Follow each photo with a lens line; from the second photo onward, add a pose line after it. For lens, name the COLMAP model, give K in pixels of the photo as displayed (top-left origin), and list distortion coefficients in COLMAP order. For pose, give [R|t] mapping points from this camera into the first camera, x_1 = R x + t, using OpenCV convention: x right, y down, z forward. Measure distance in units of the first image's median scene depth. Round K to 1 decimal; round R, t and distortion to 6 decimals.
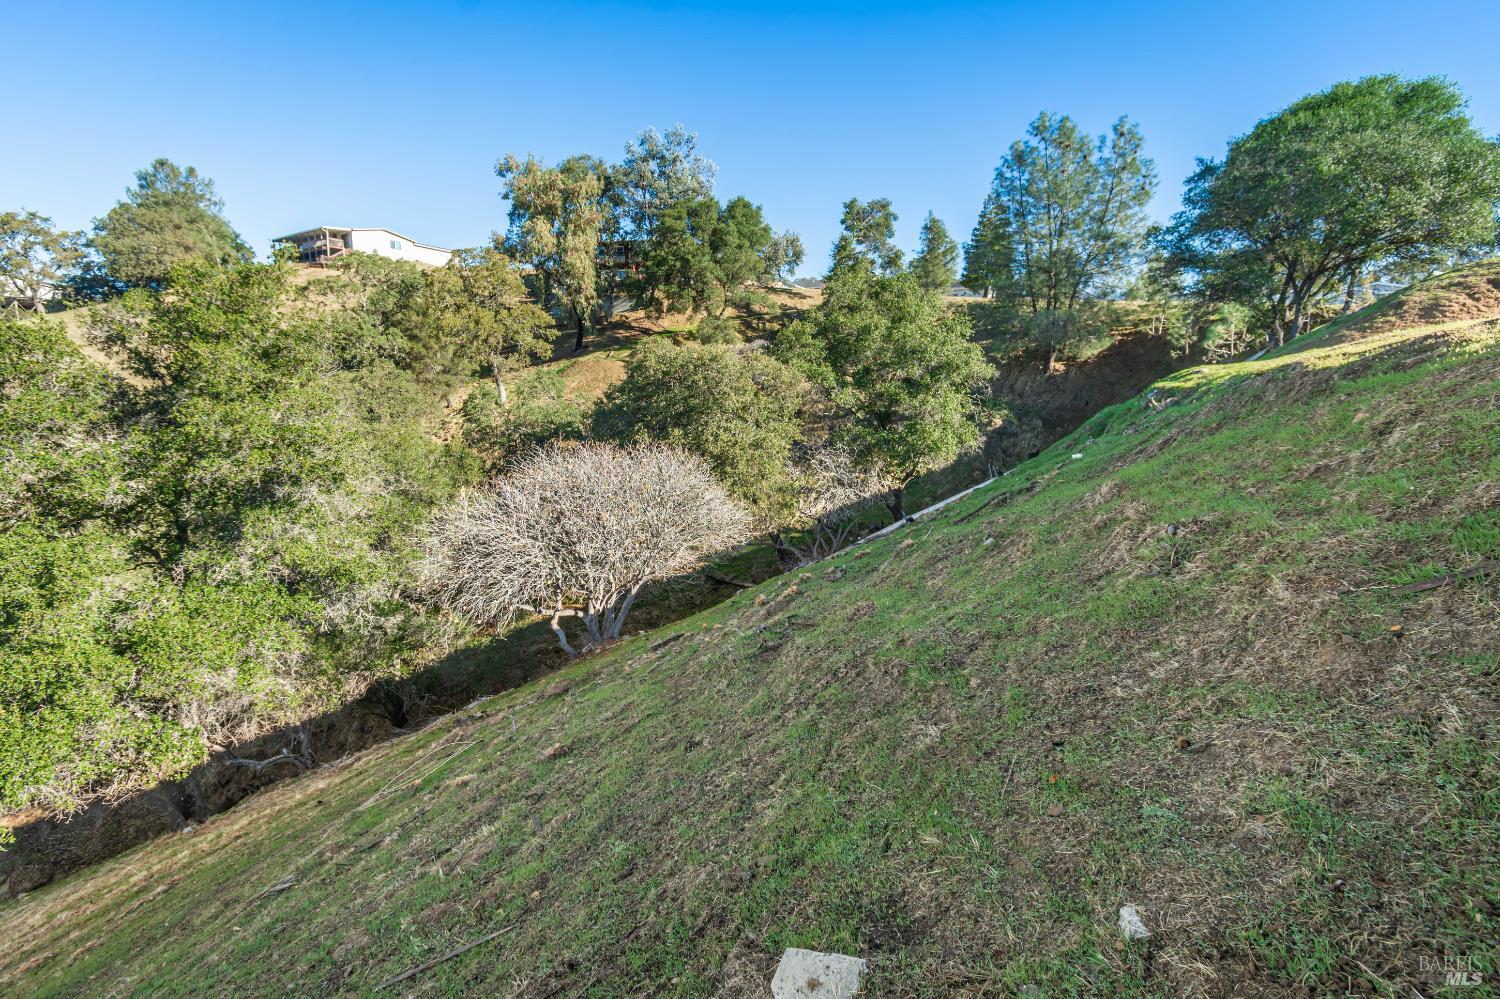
lens RADIAL K [[670.2, 0, 748.6], [0, 670.2, 498.2], [0, 0, 1]] dist [0.005330, -0.003068]
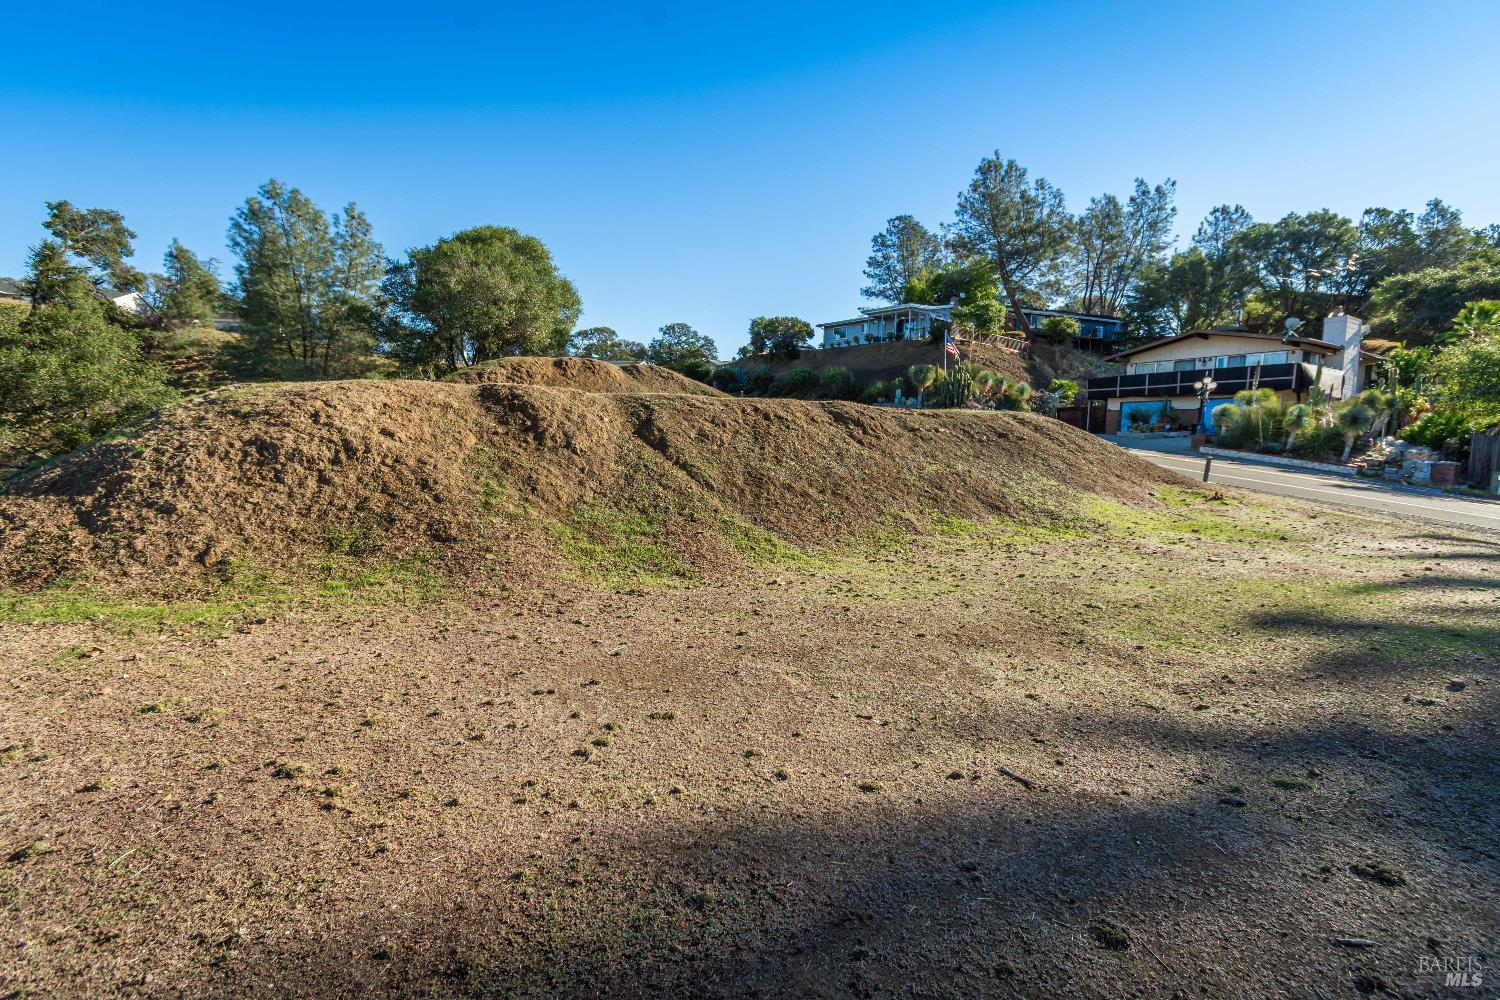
lens RADIAL K [[670.2, 0, 748.6], [0, 670.2, 498.7], [0, 0, 1]] dist [0.005330, -0.003068]
pose [[0.636002, -0.072312, 0.768292, 0.035190], [0.117533, 0.993062, -0.003828, 0.026691], [-0.762685, 0.092735, 0.640088, -0.168308]]
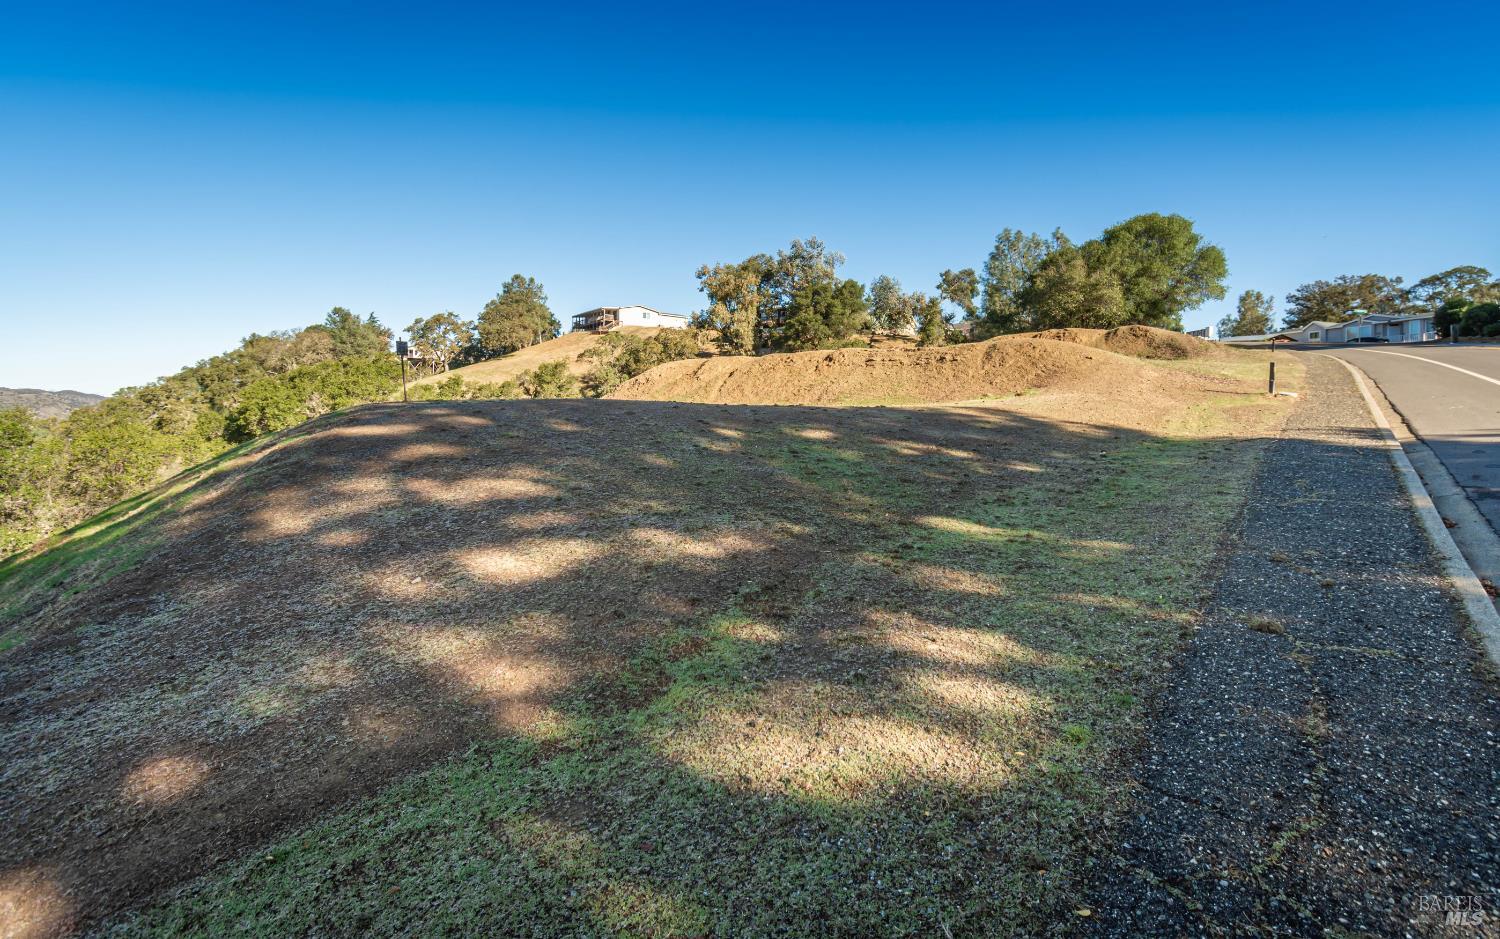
lens RADIAL K [[709.0, 0, 788.4], [0, 709.0, 416.3], [0, 0, 1]] dist [0.000550, 0.000098]
pose [[0.954020, -0.007067, -0.299660, 0.305582], [-0.044657, 0.985214, -0.165405, 0.098847], [0.296398, 0.171181, 0.939598, -0.416461]]
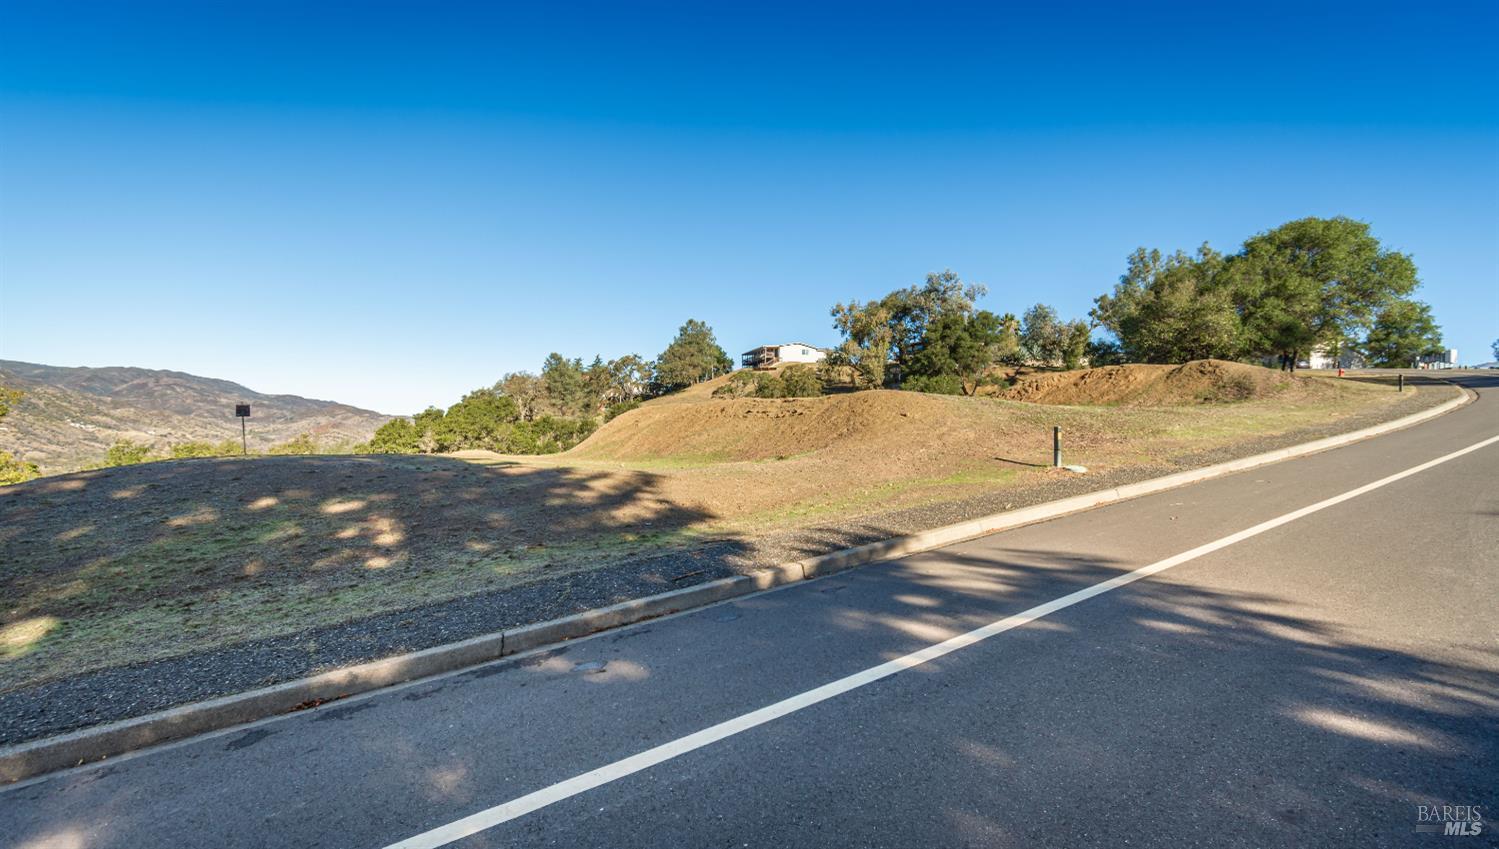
lens RADIAL K [[680.9, 0, 749.5], [0, 680.9, 424.5], [0, 0, 1]] dist [-0.001482, -0.000067]
pose [[0.794143, -0.007885, -0.607680, 0.442070], [-0.117012, 0.979223, -0.165623, 0.072755], [0.596360, 0.202635, 0.776720, -0.334732]]
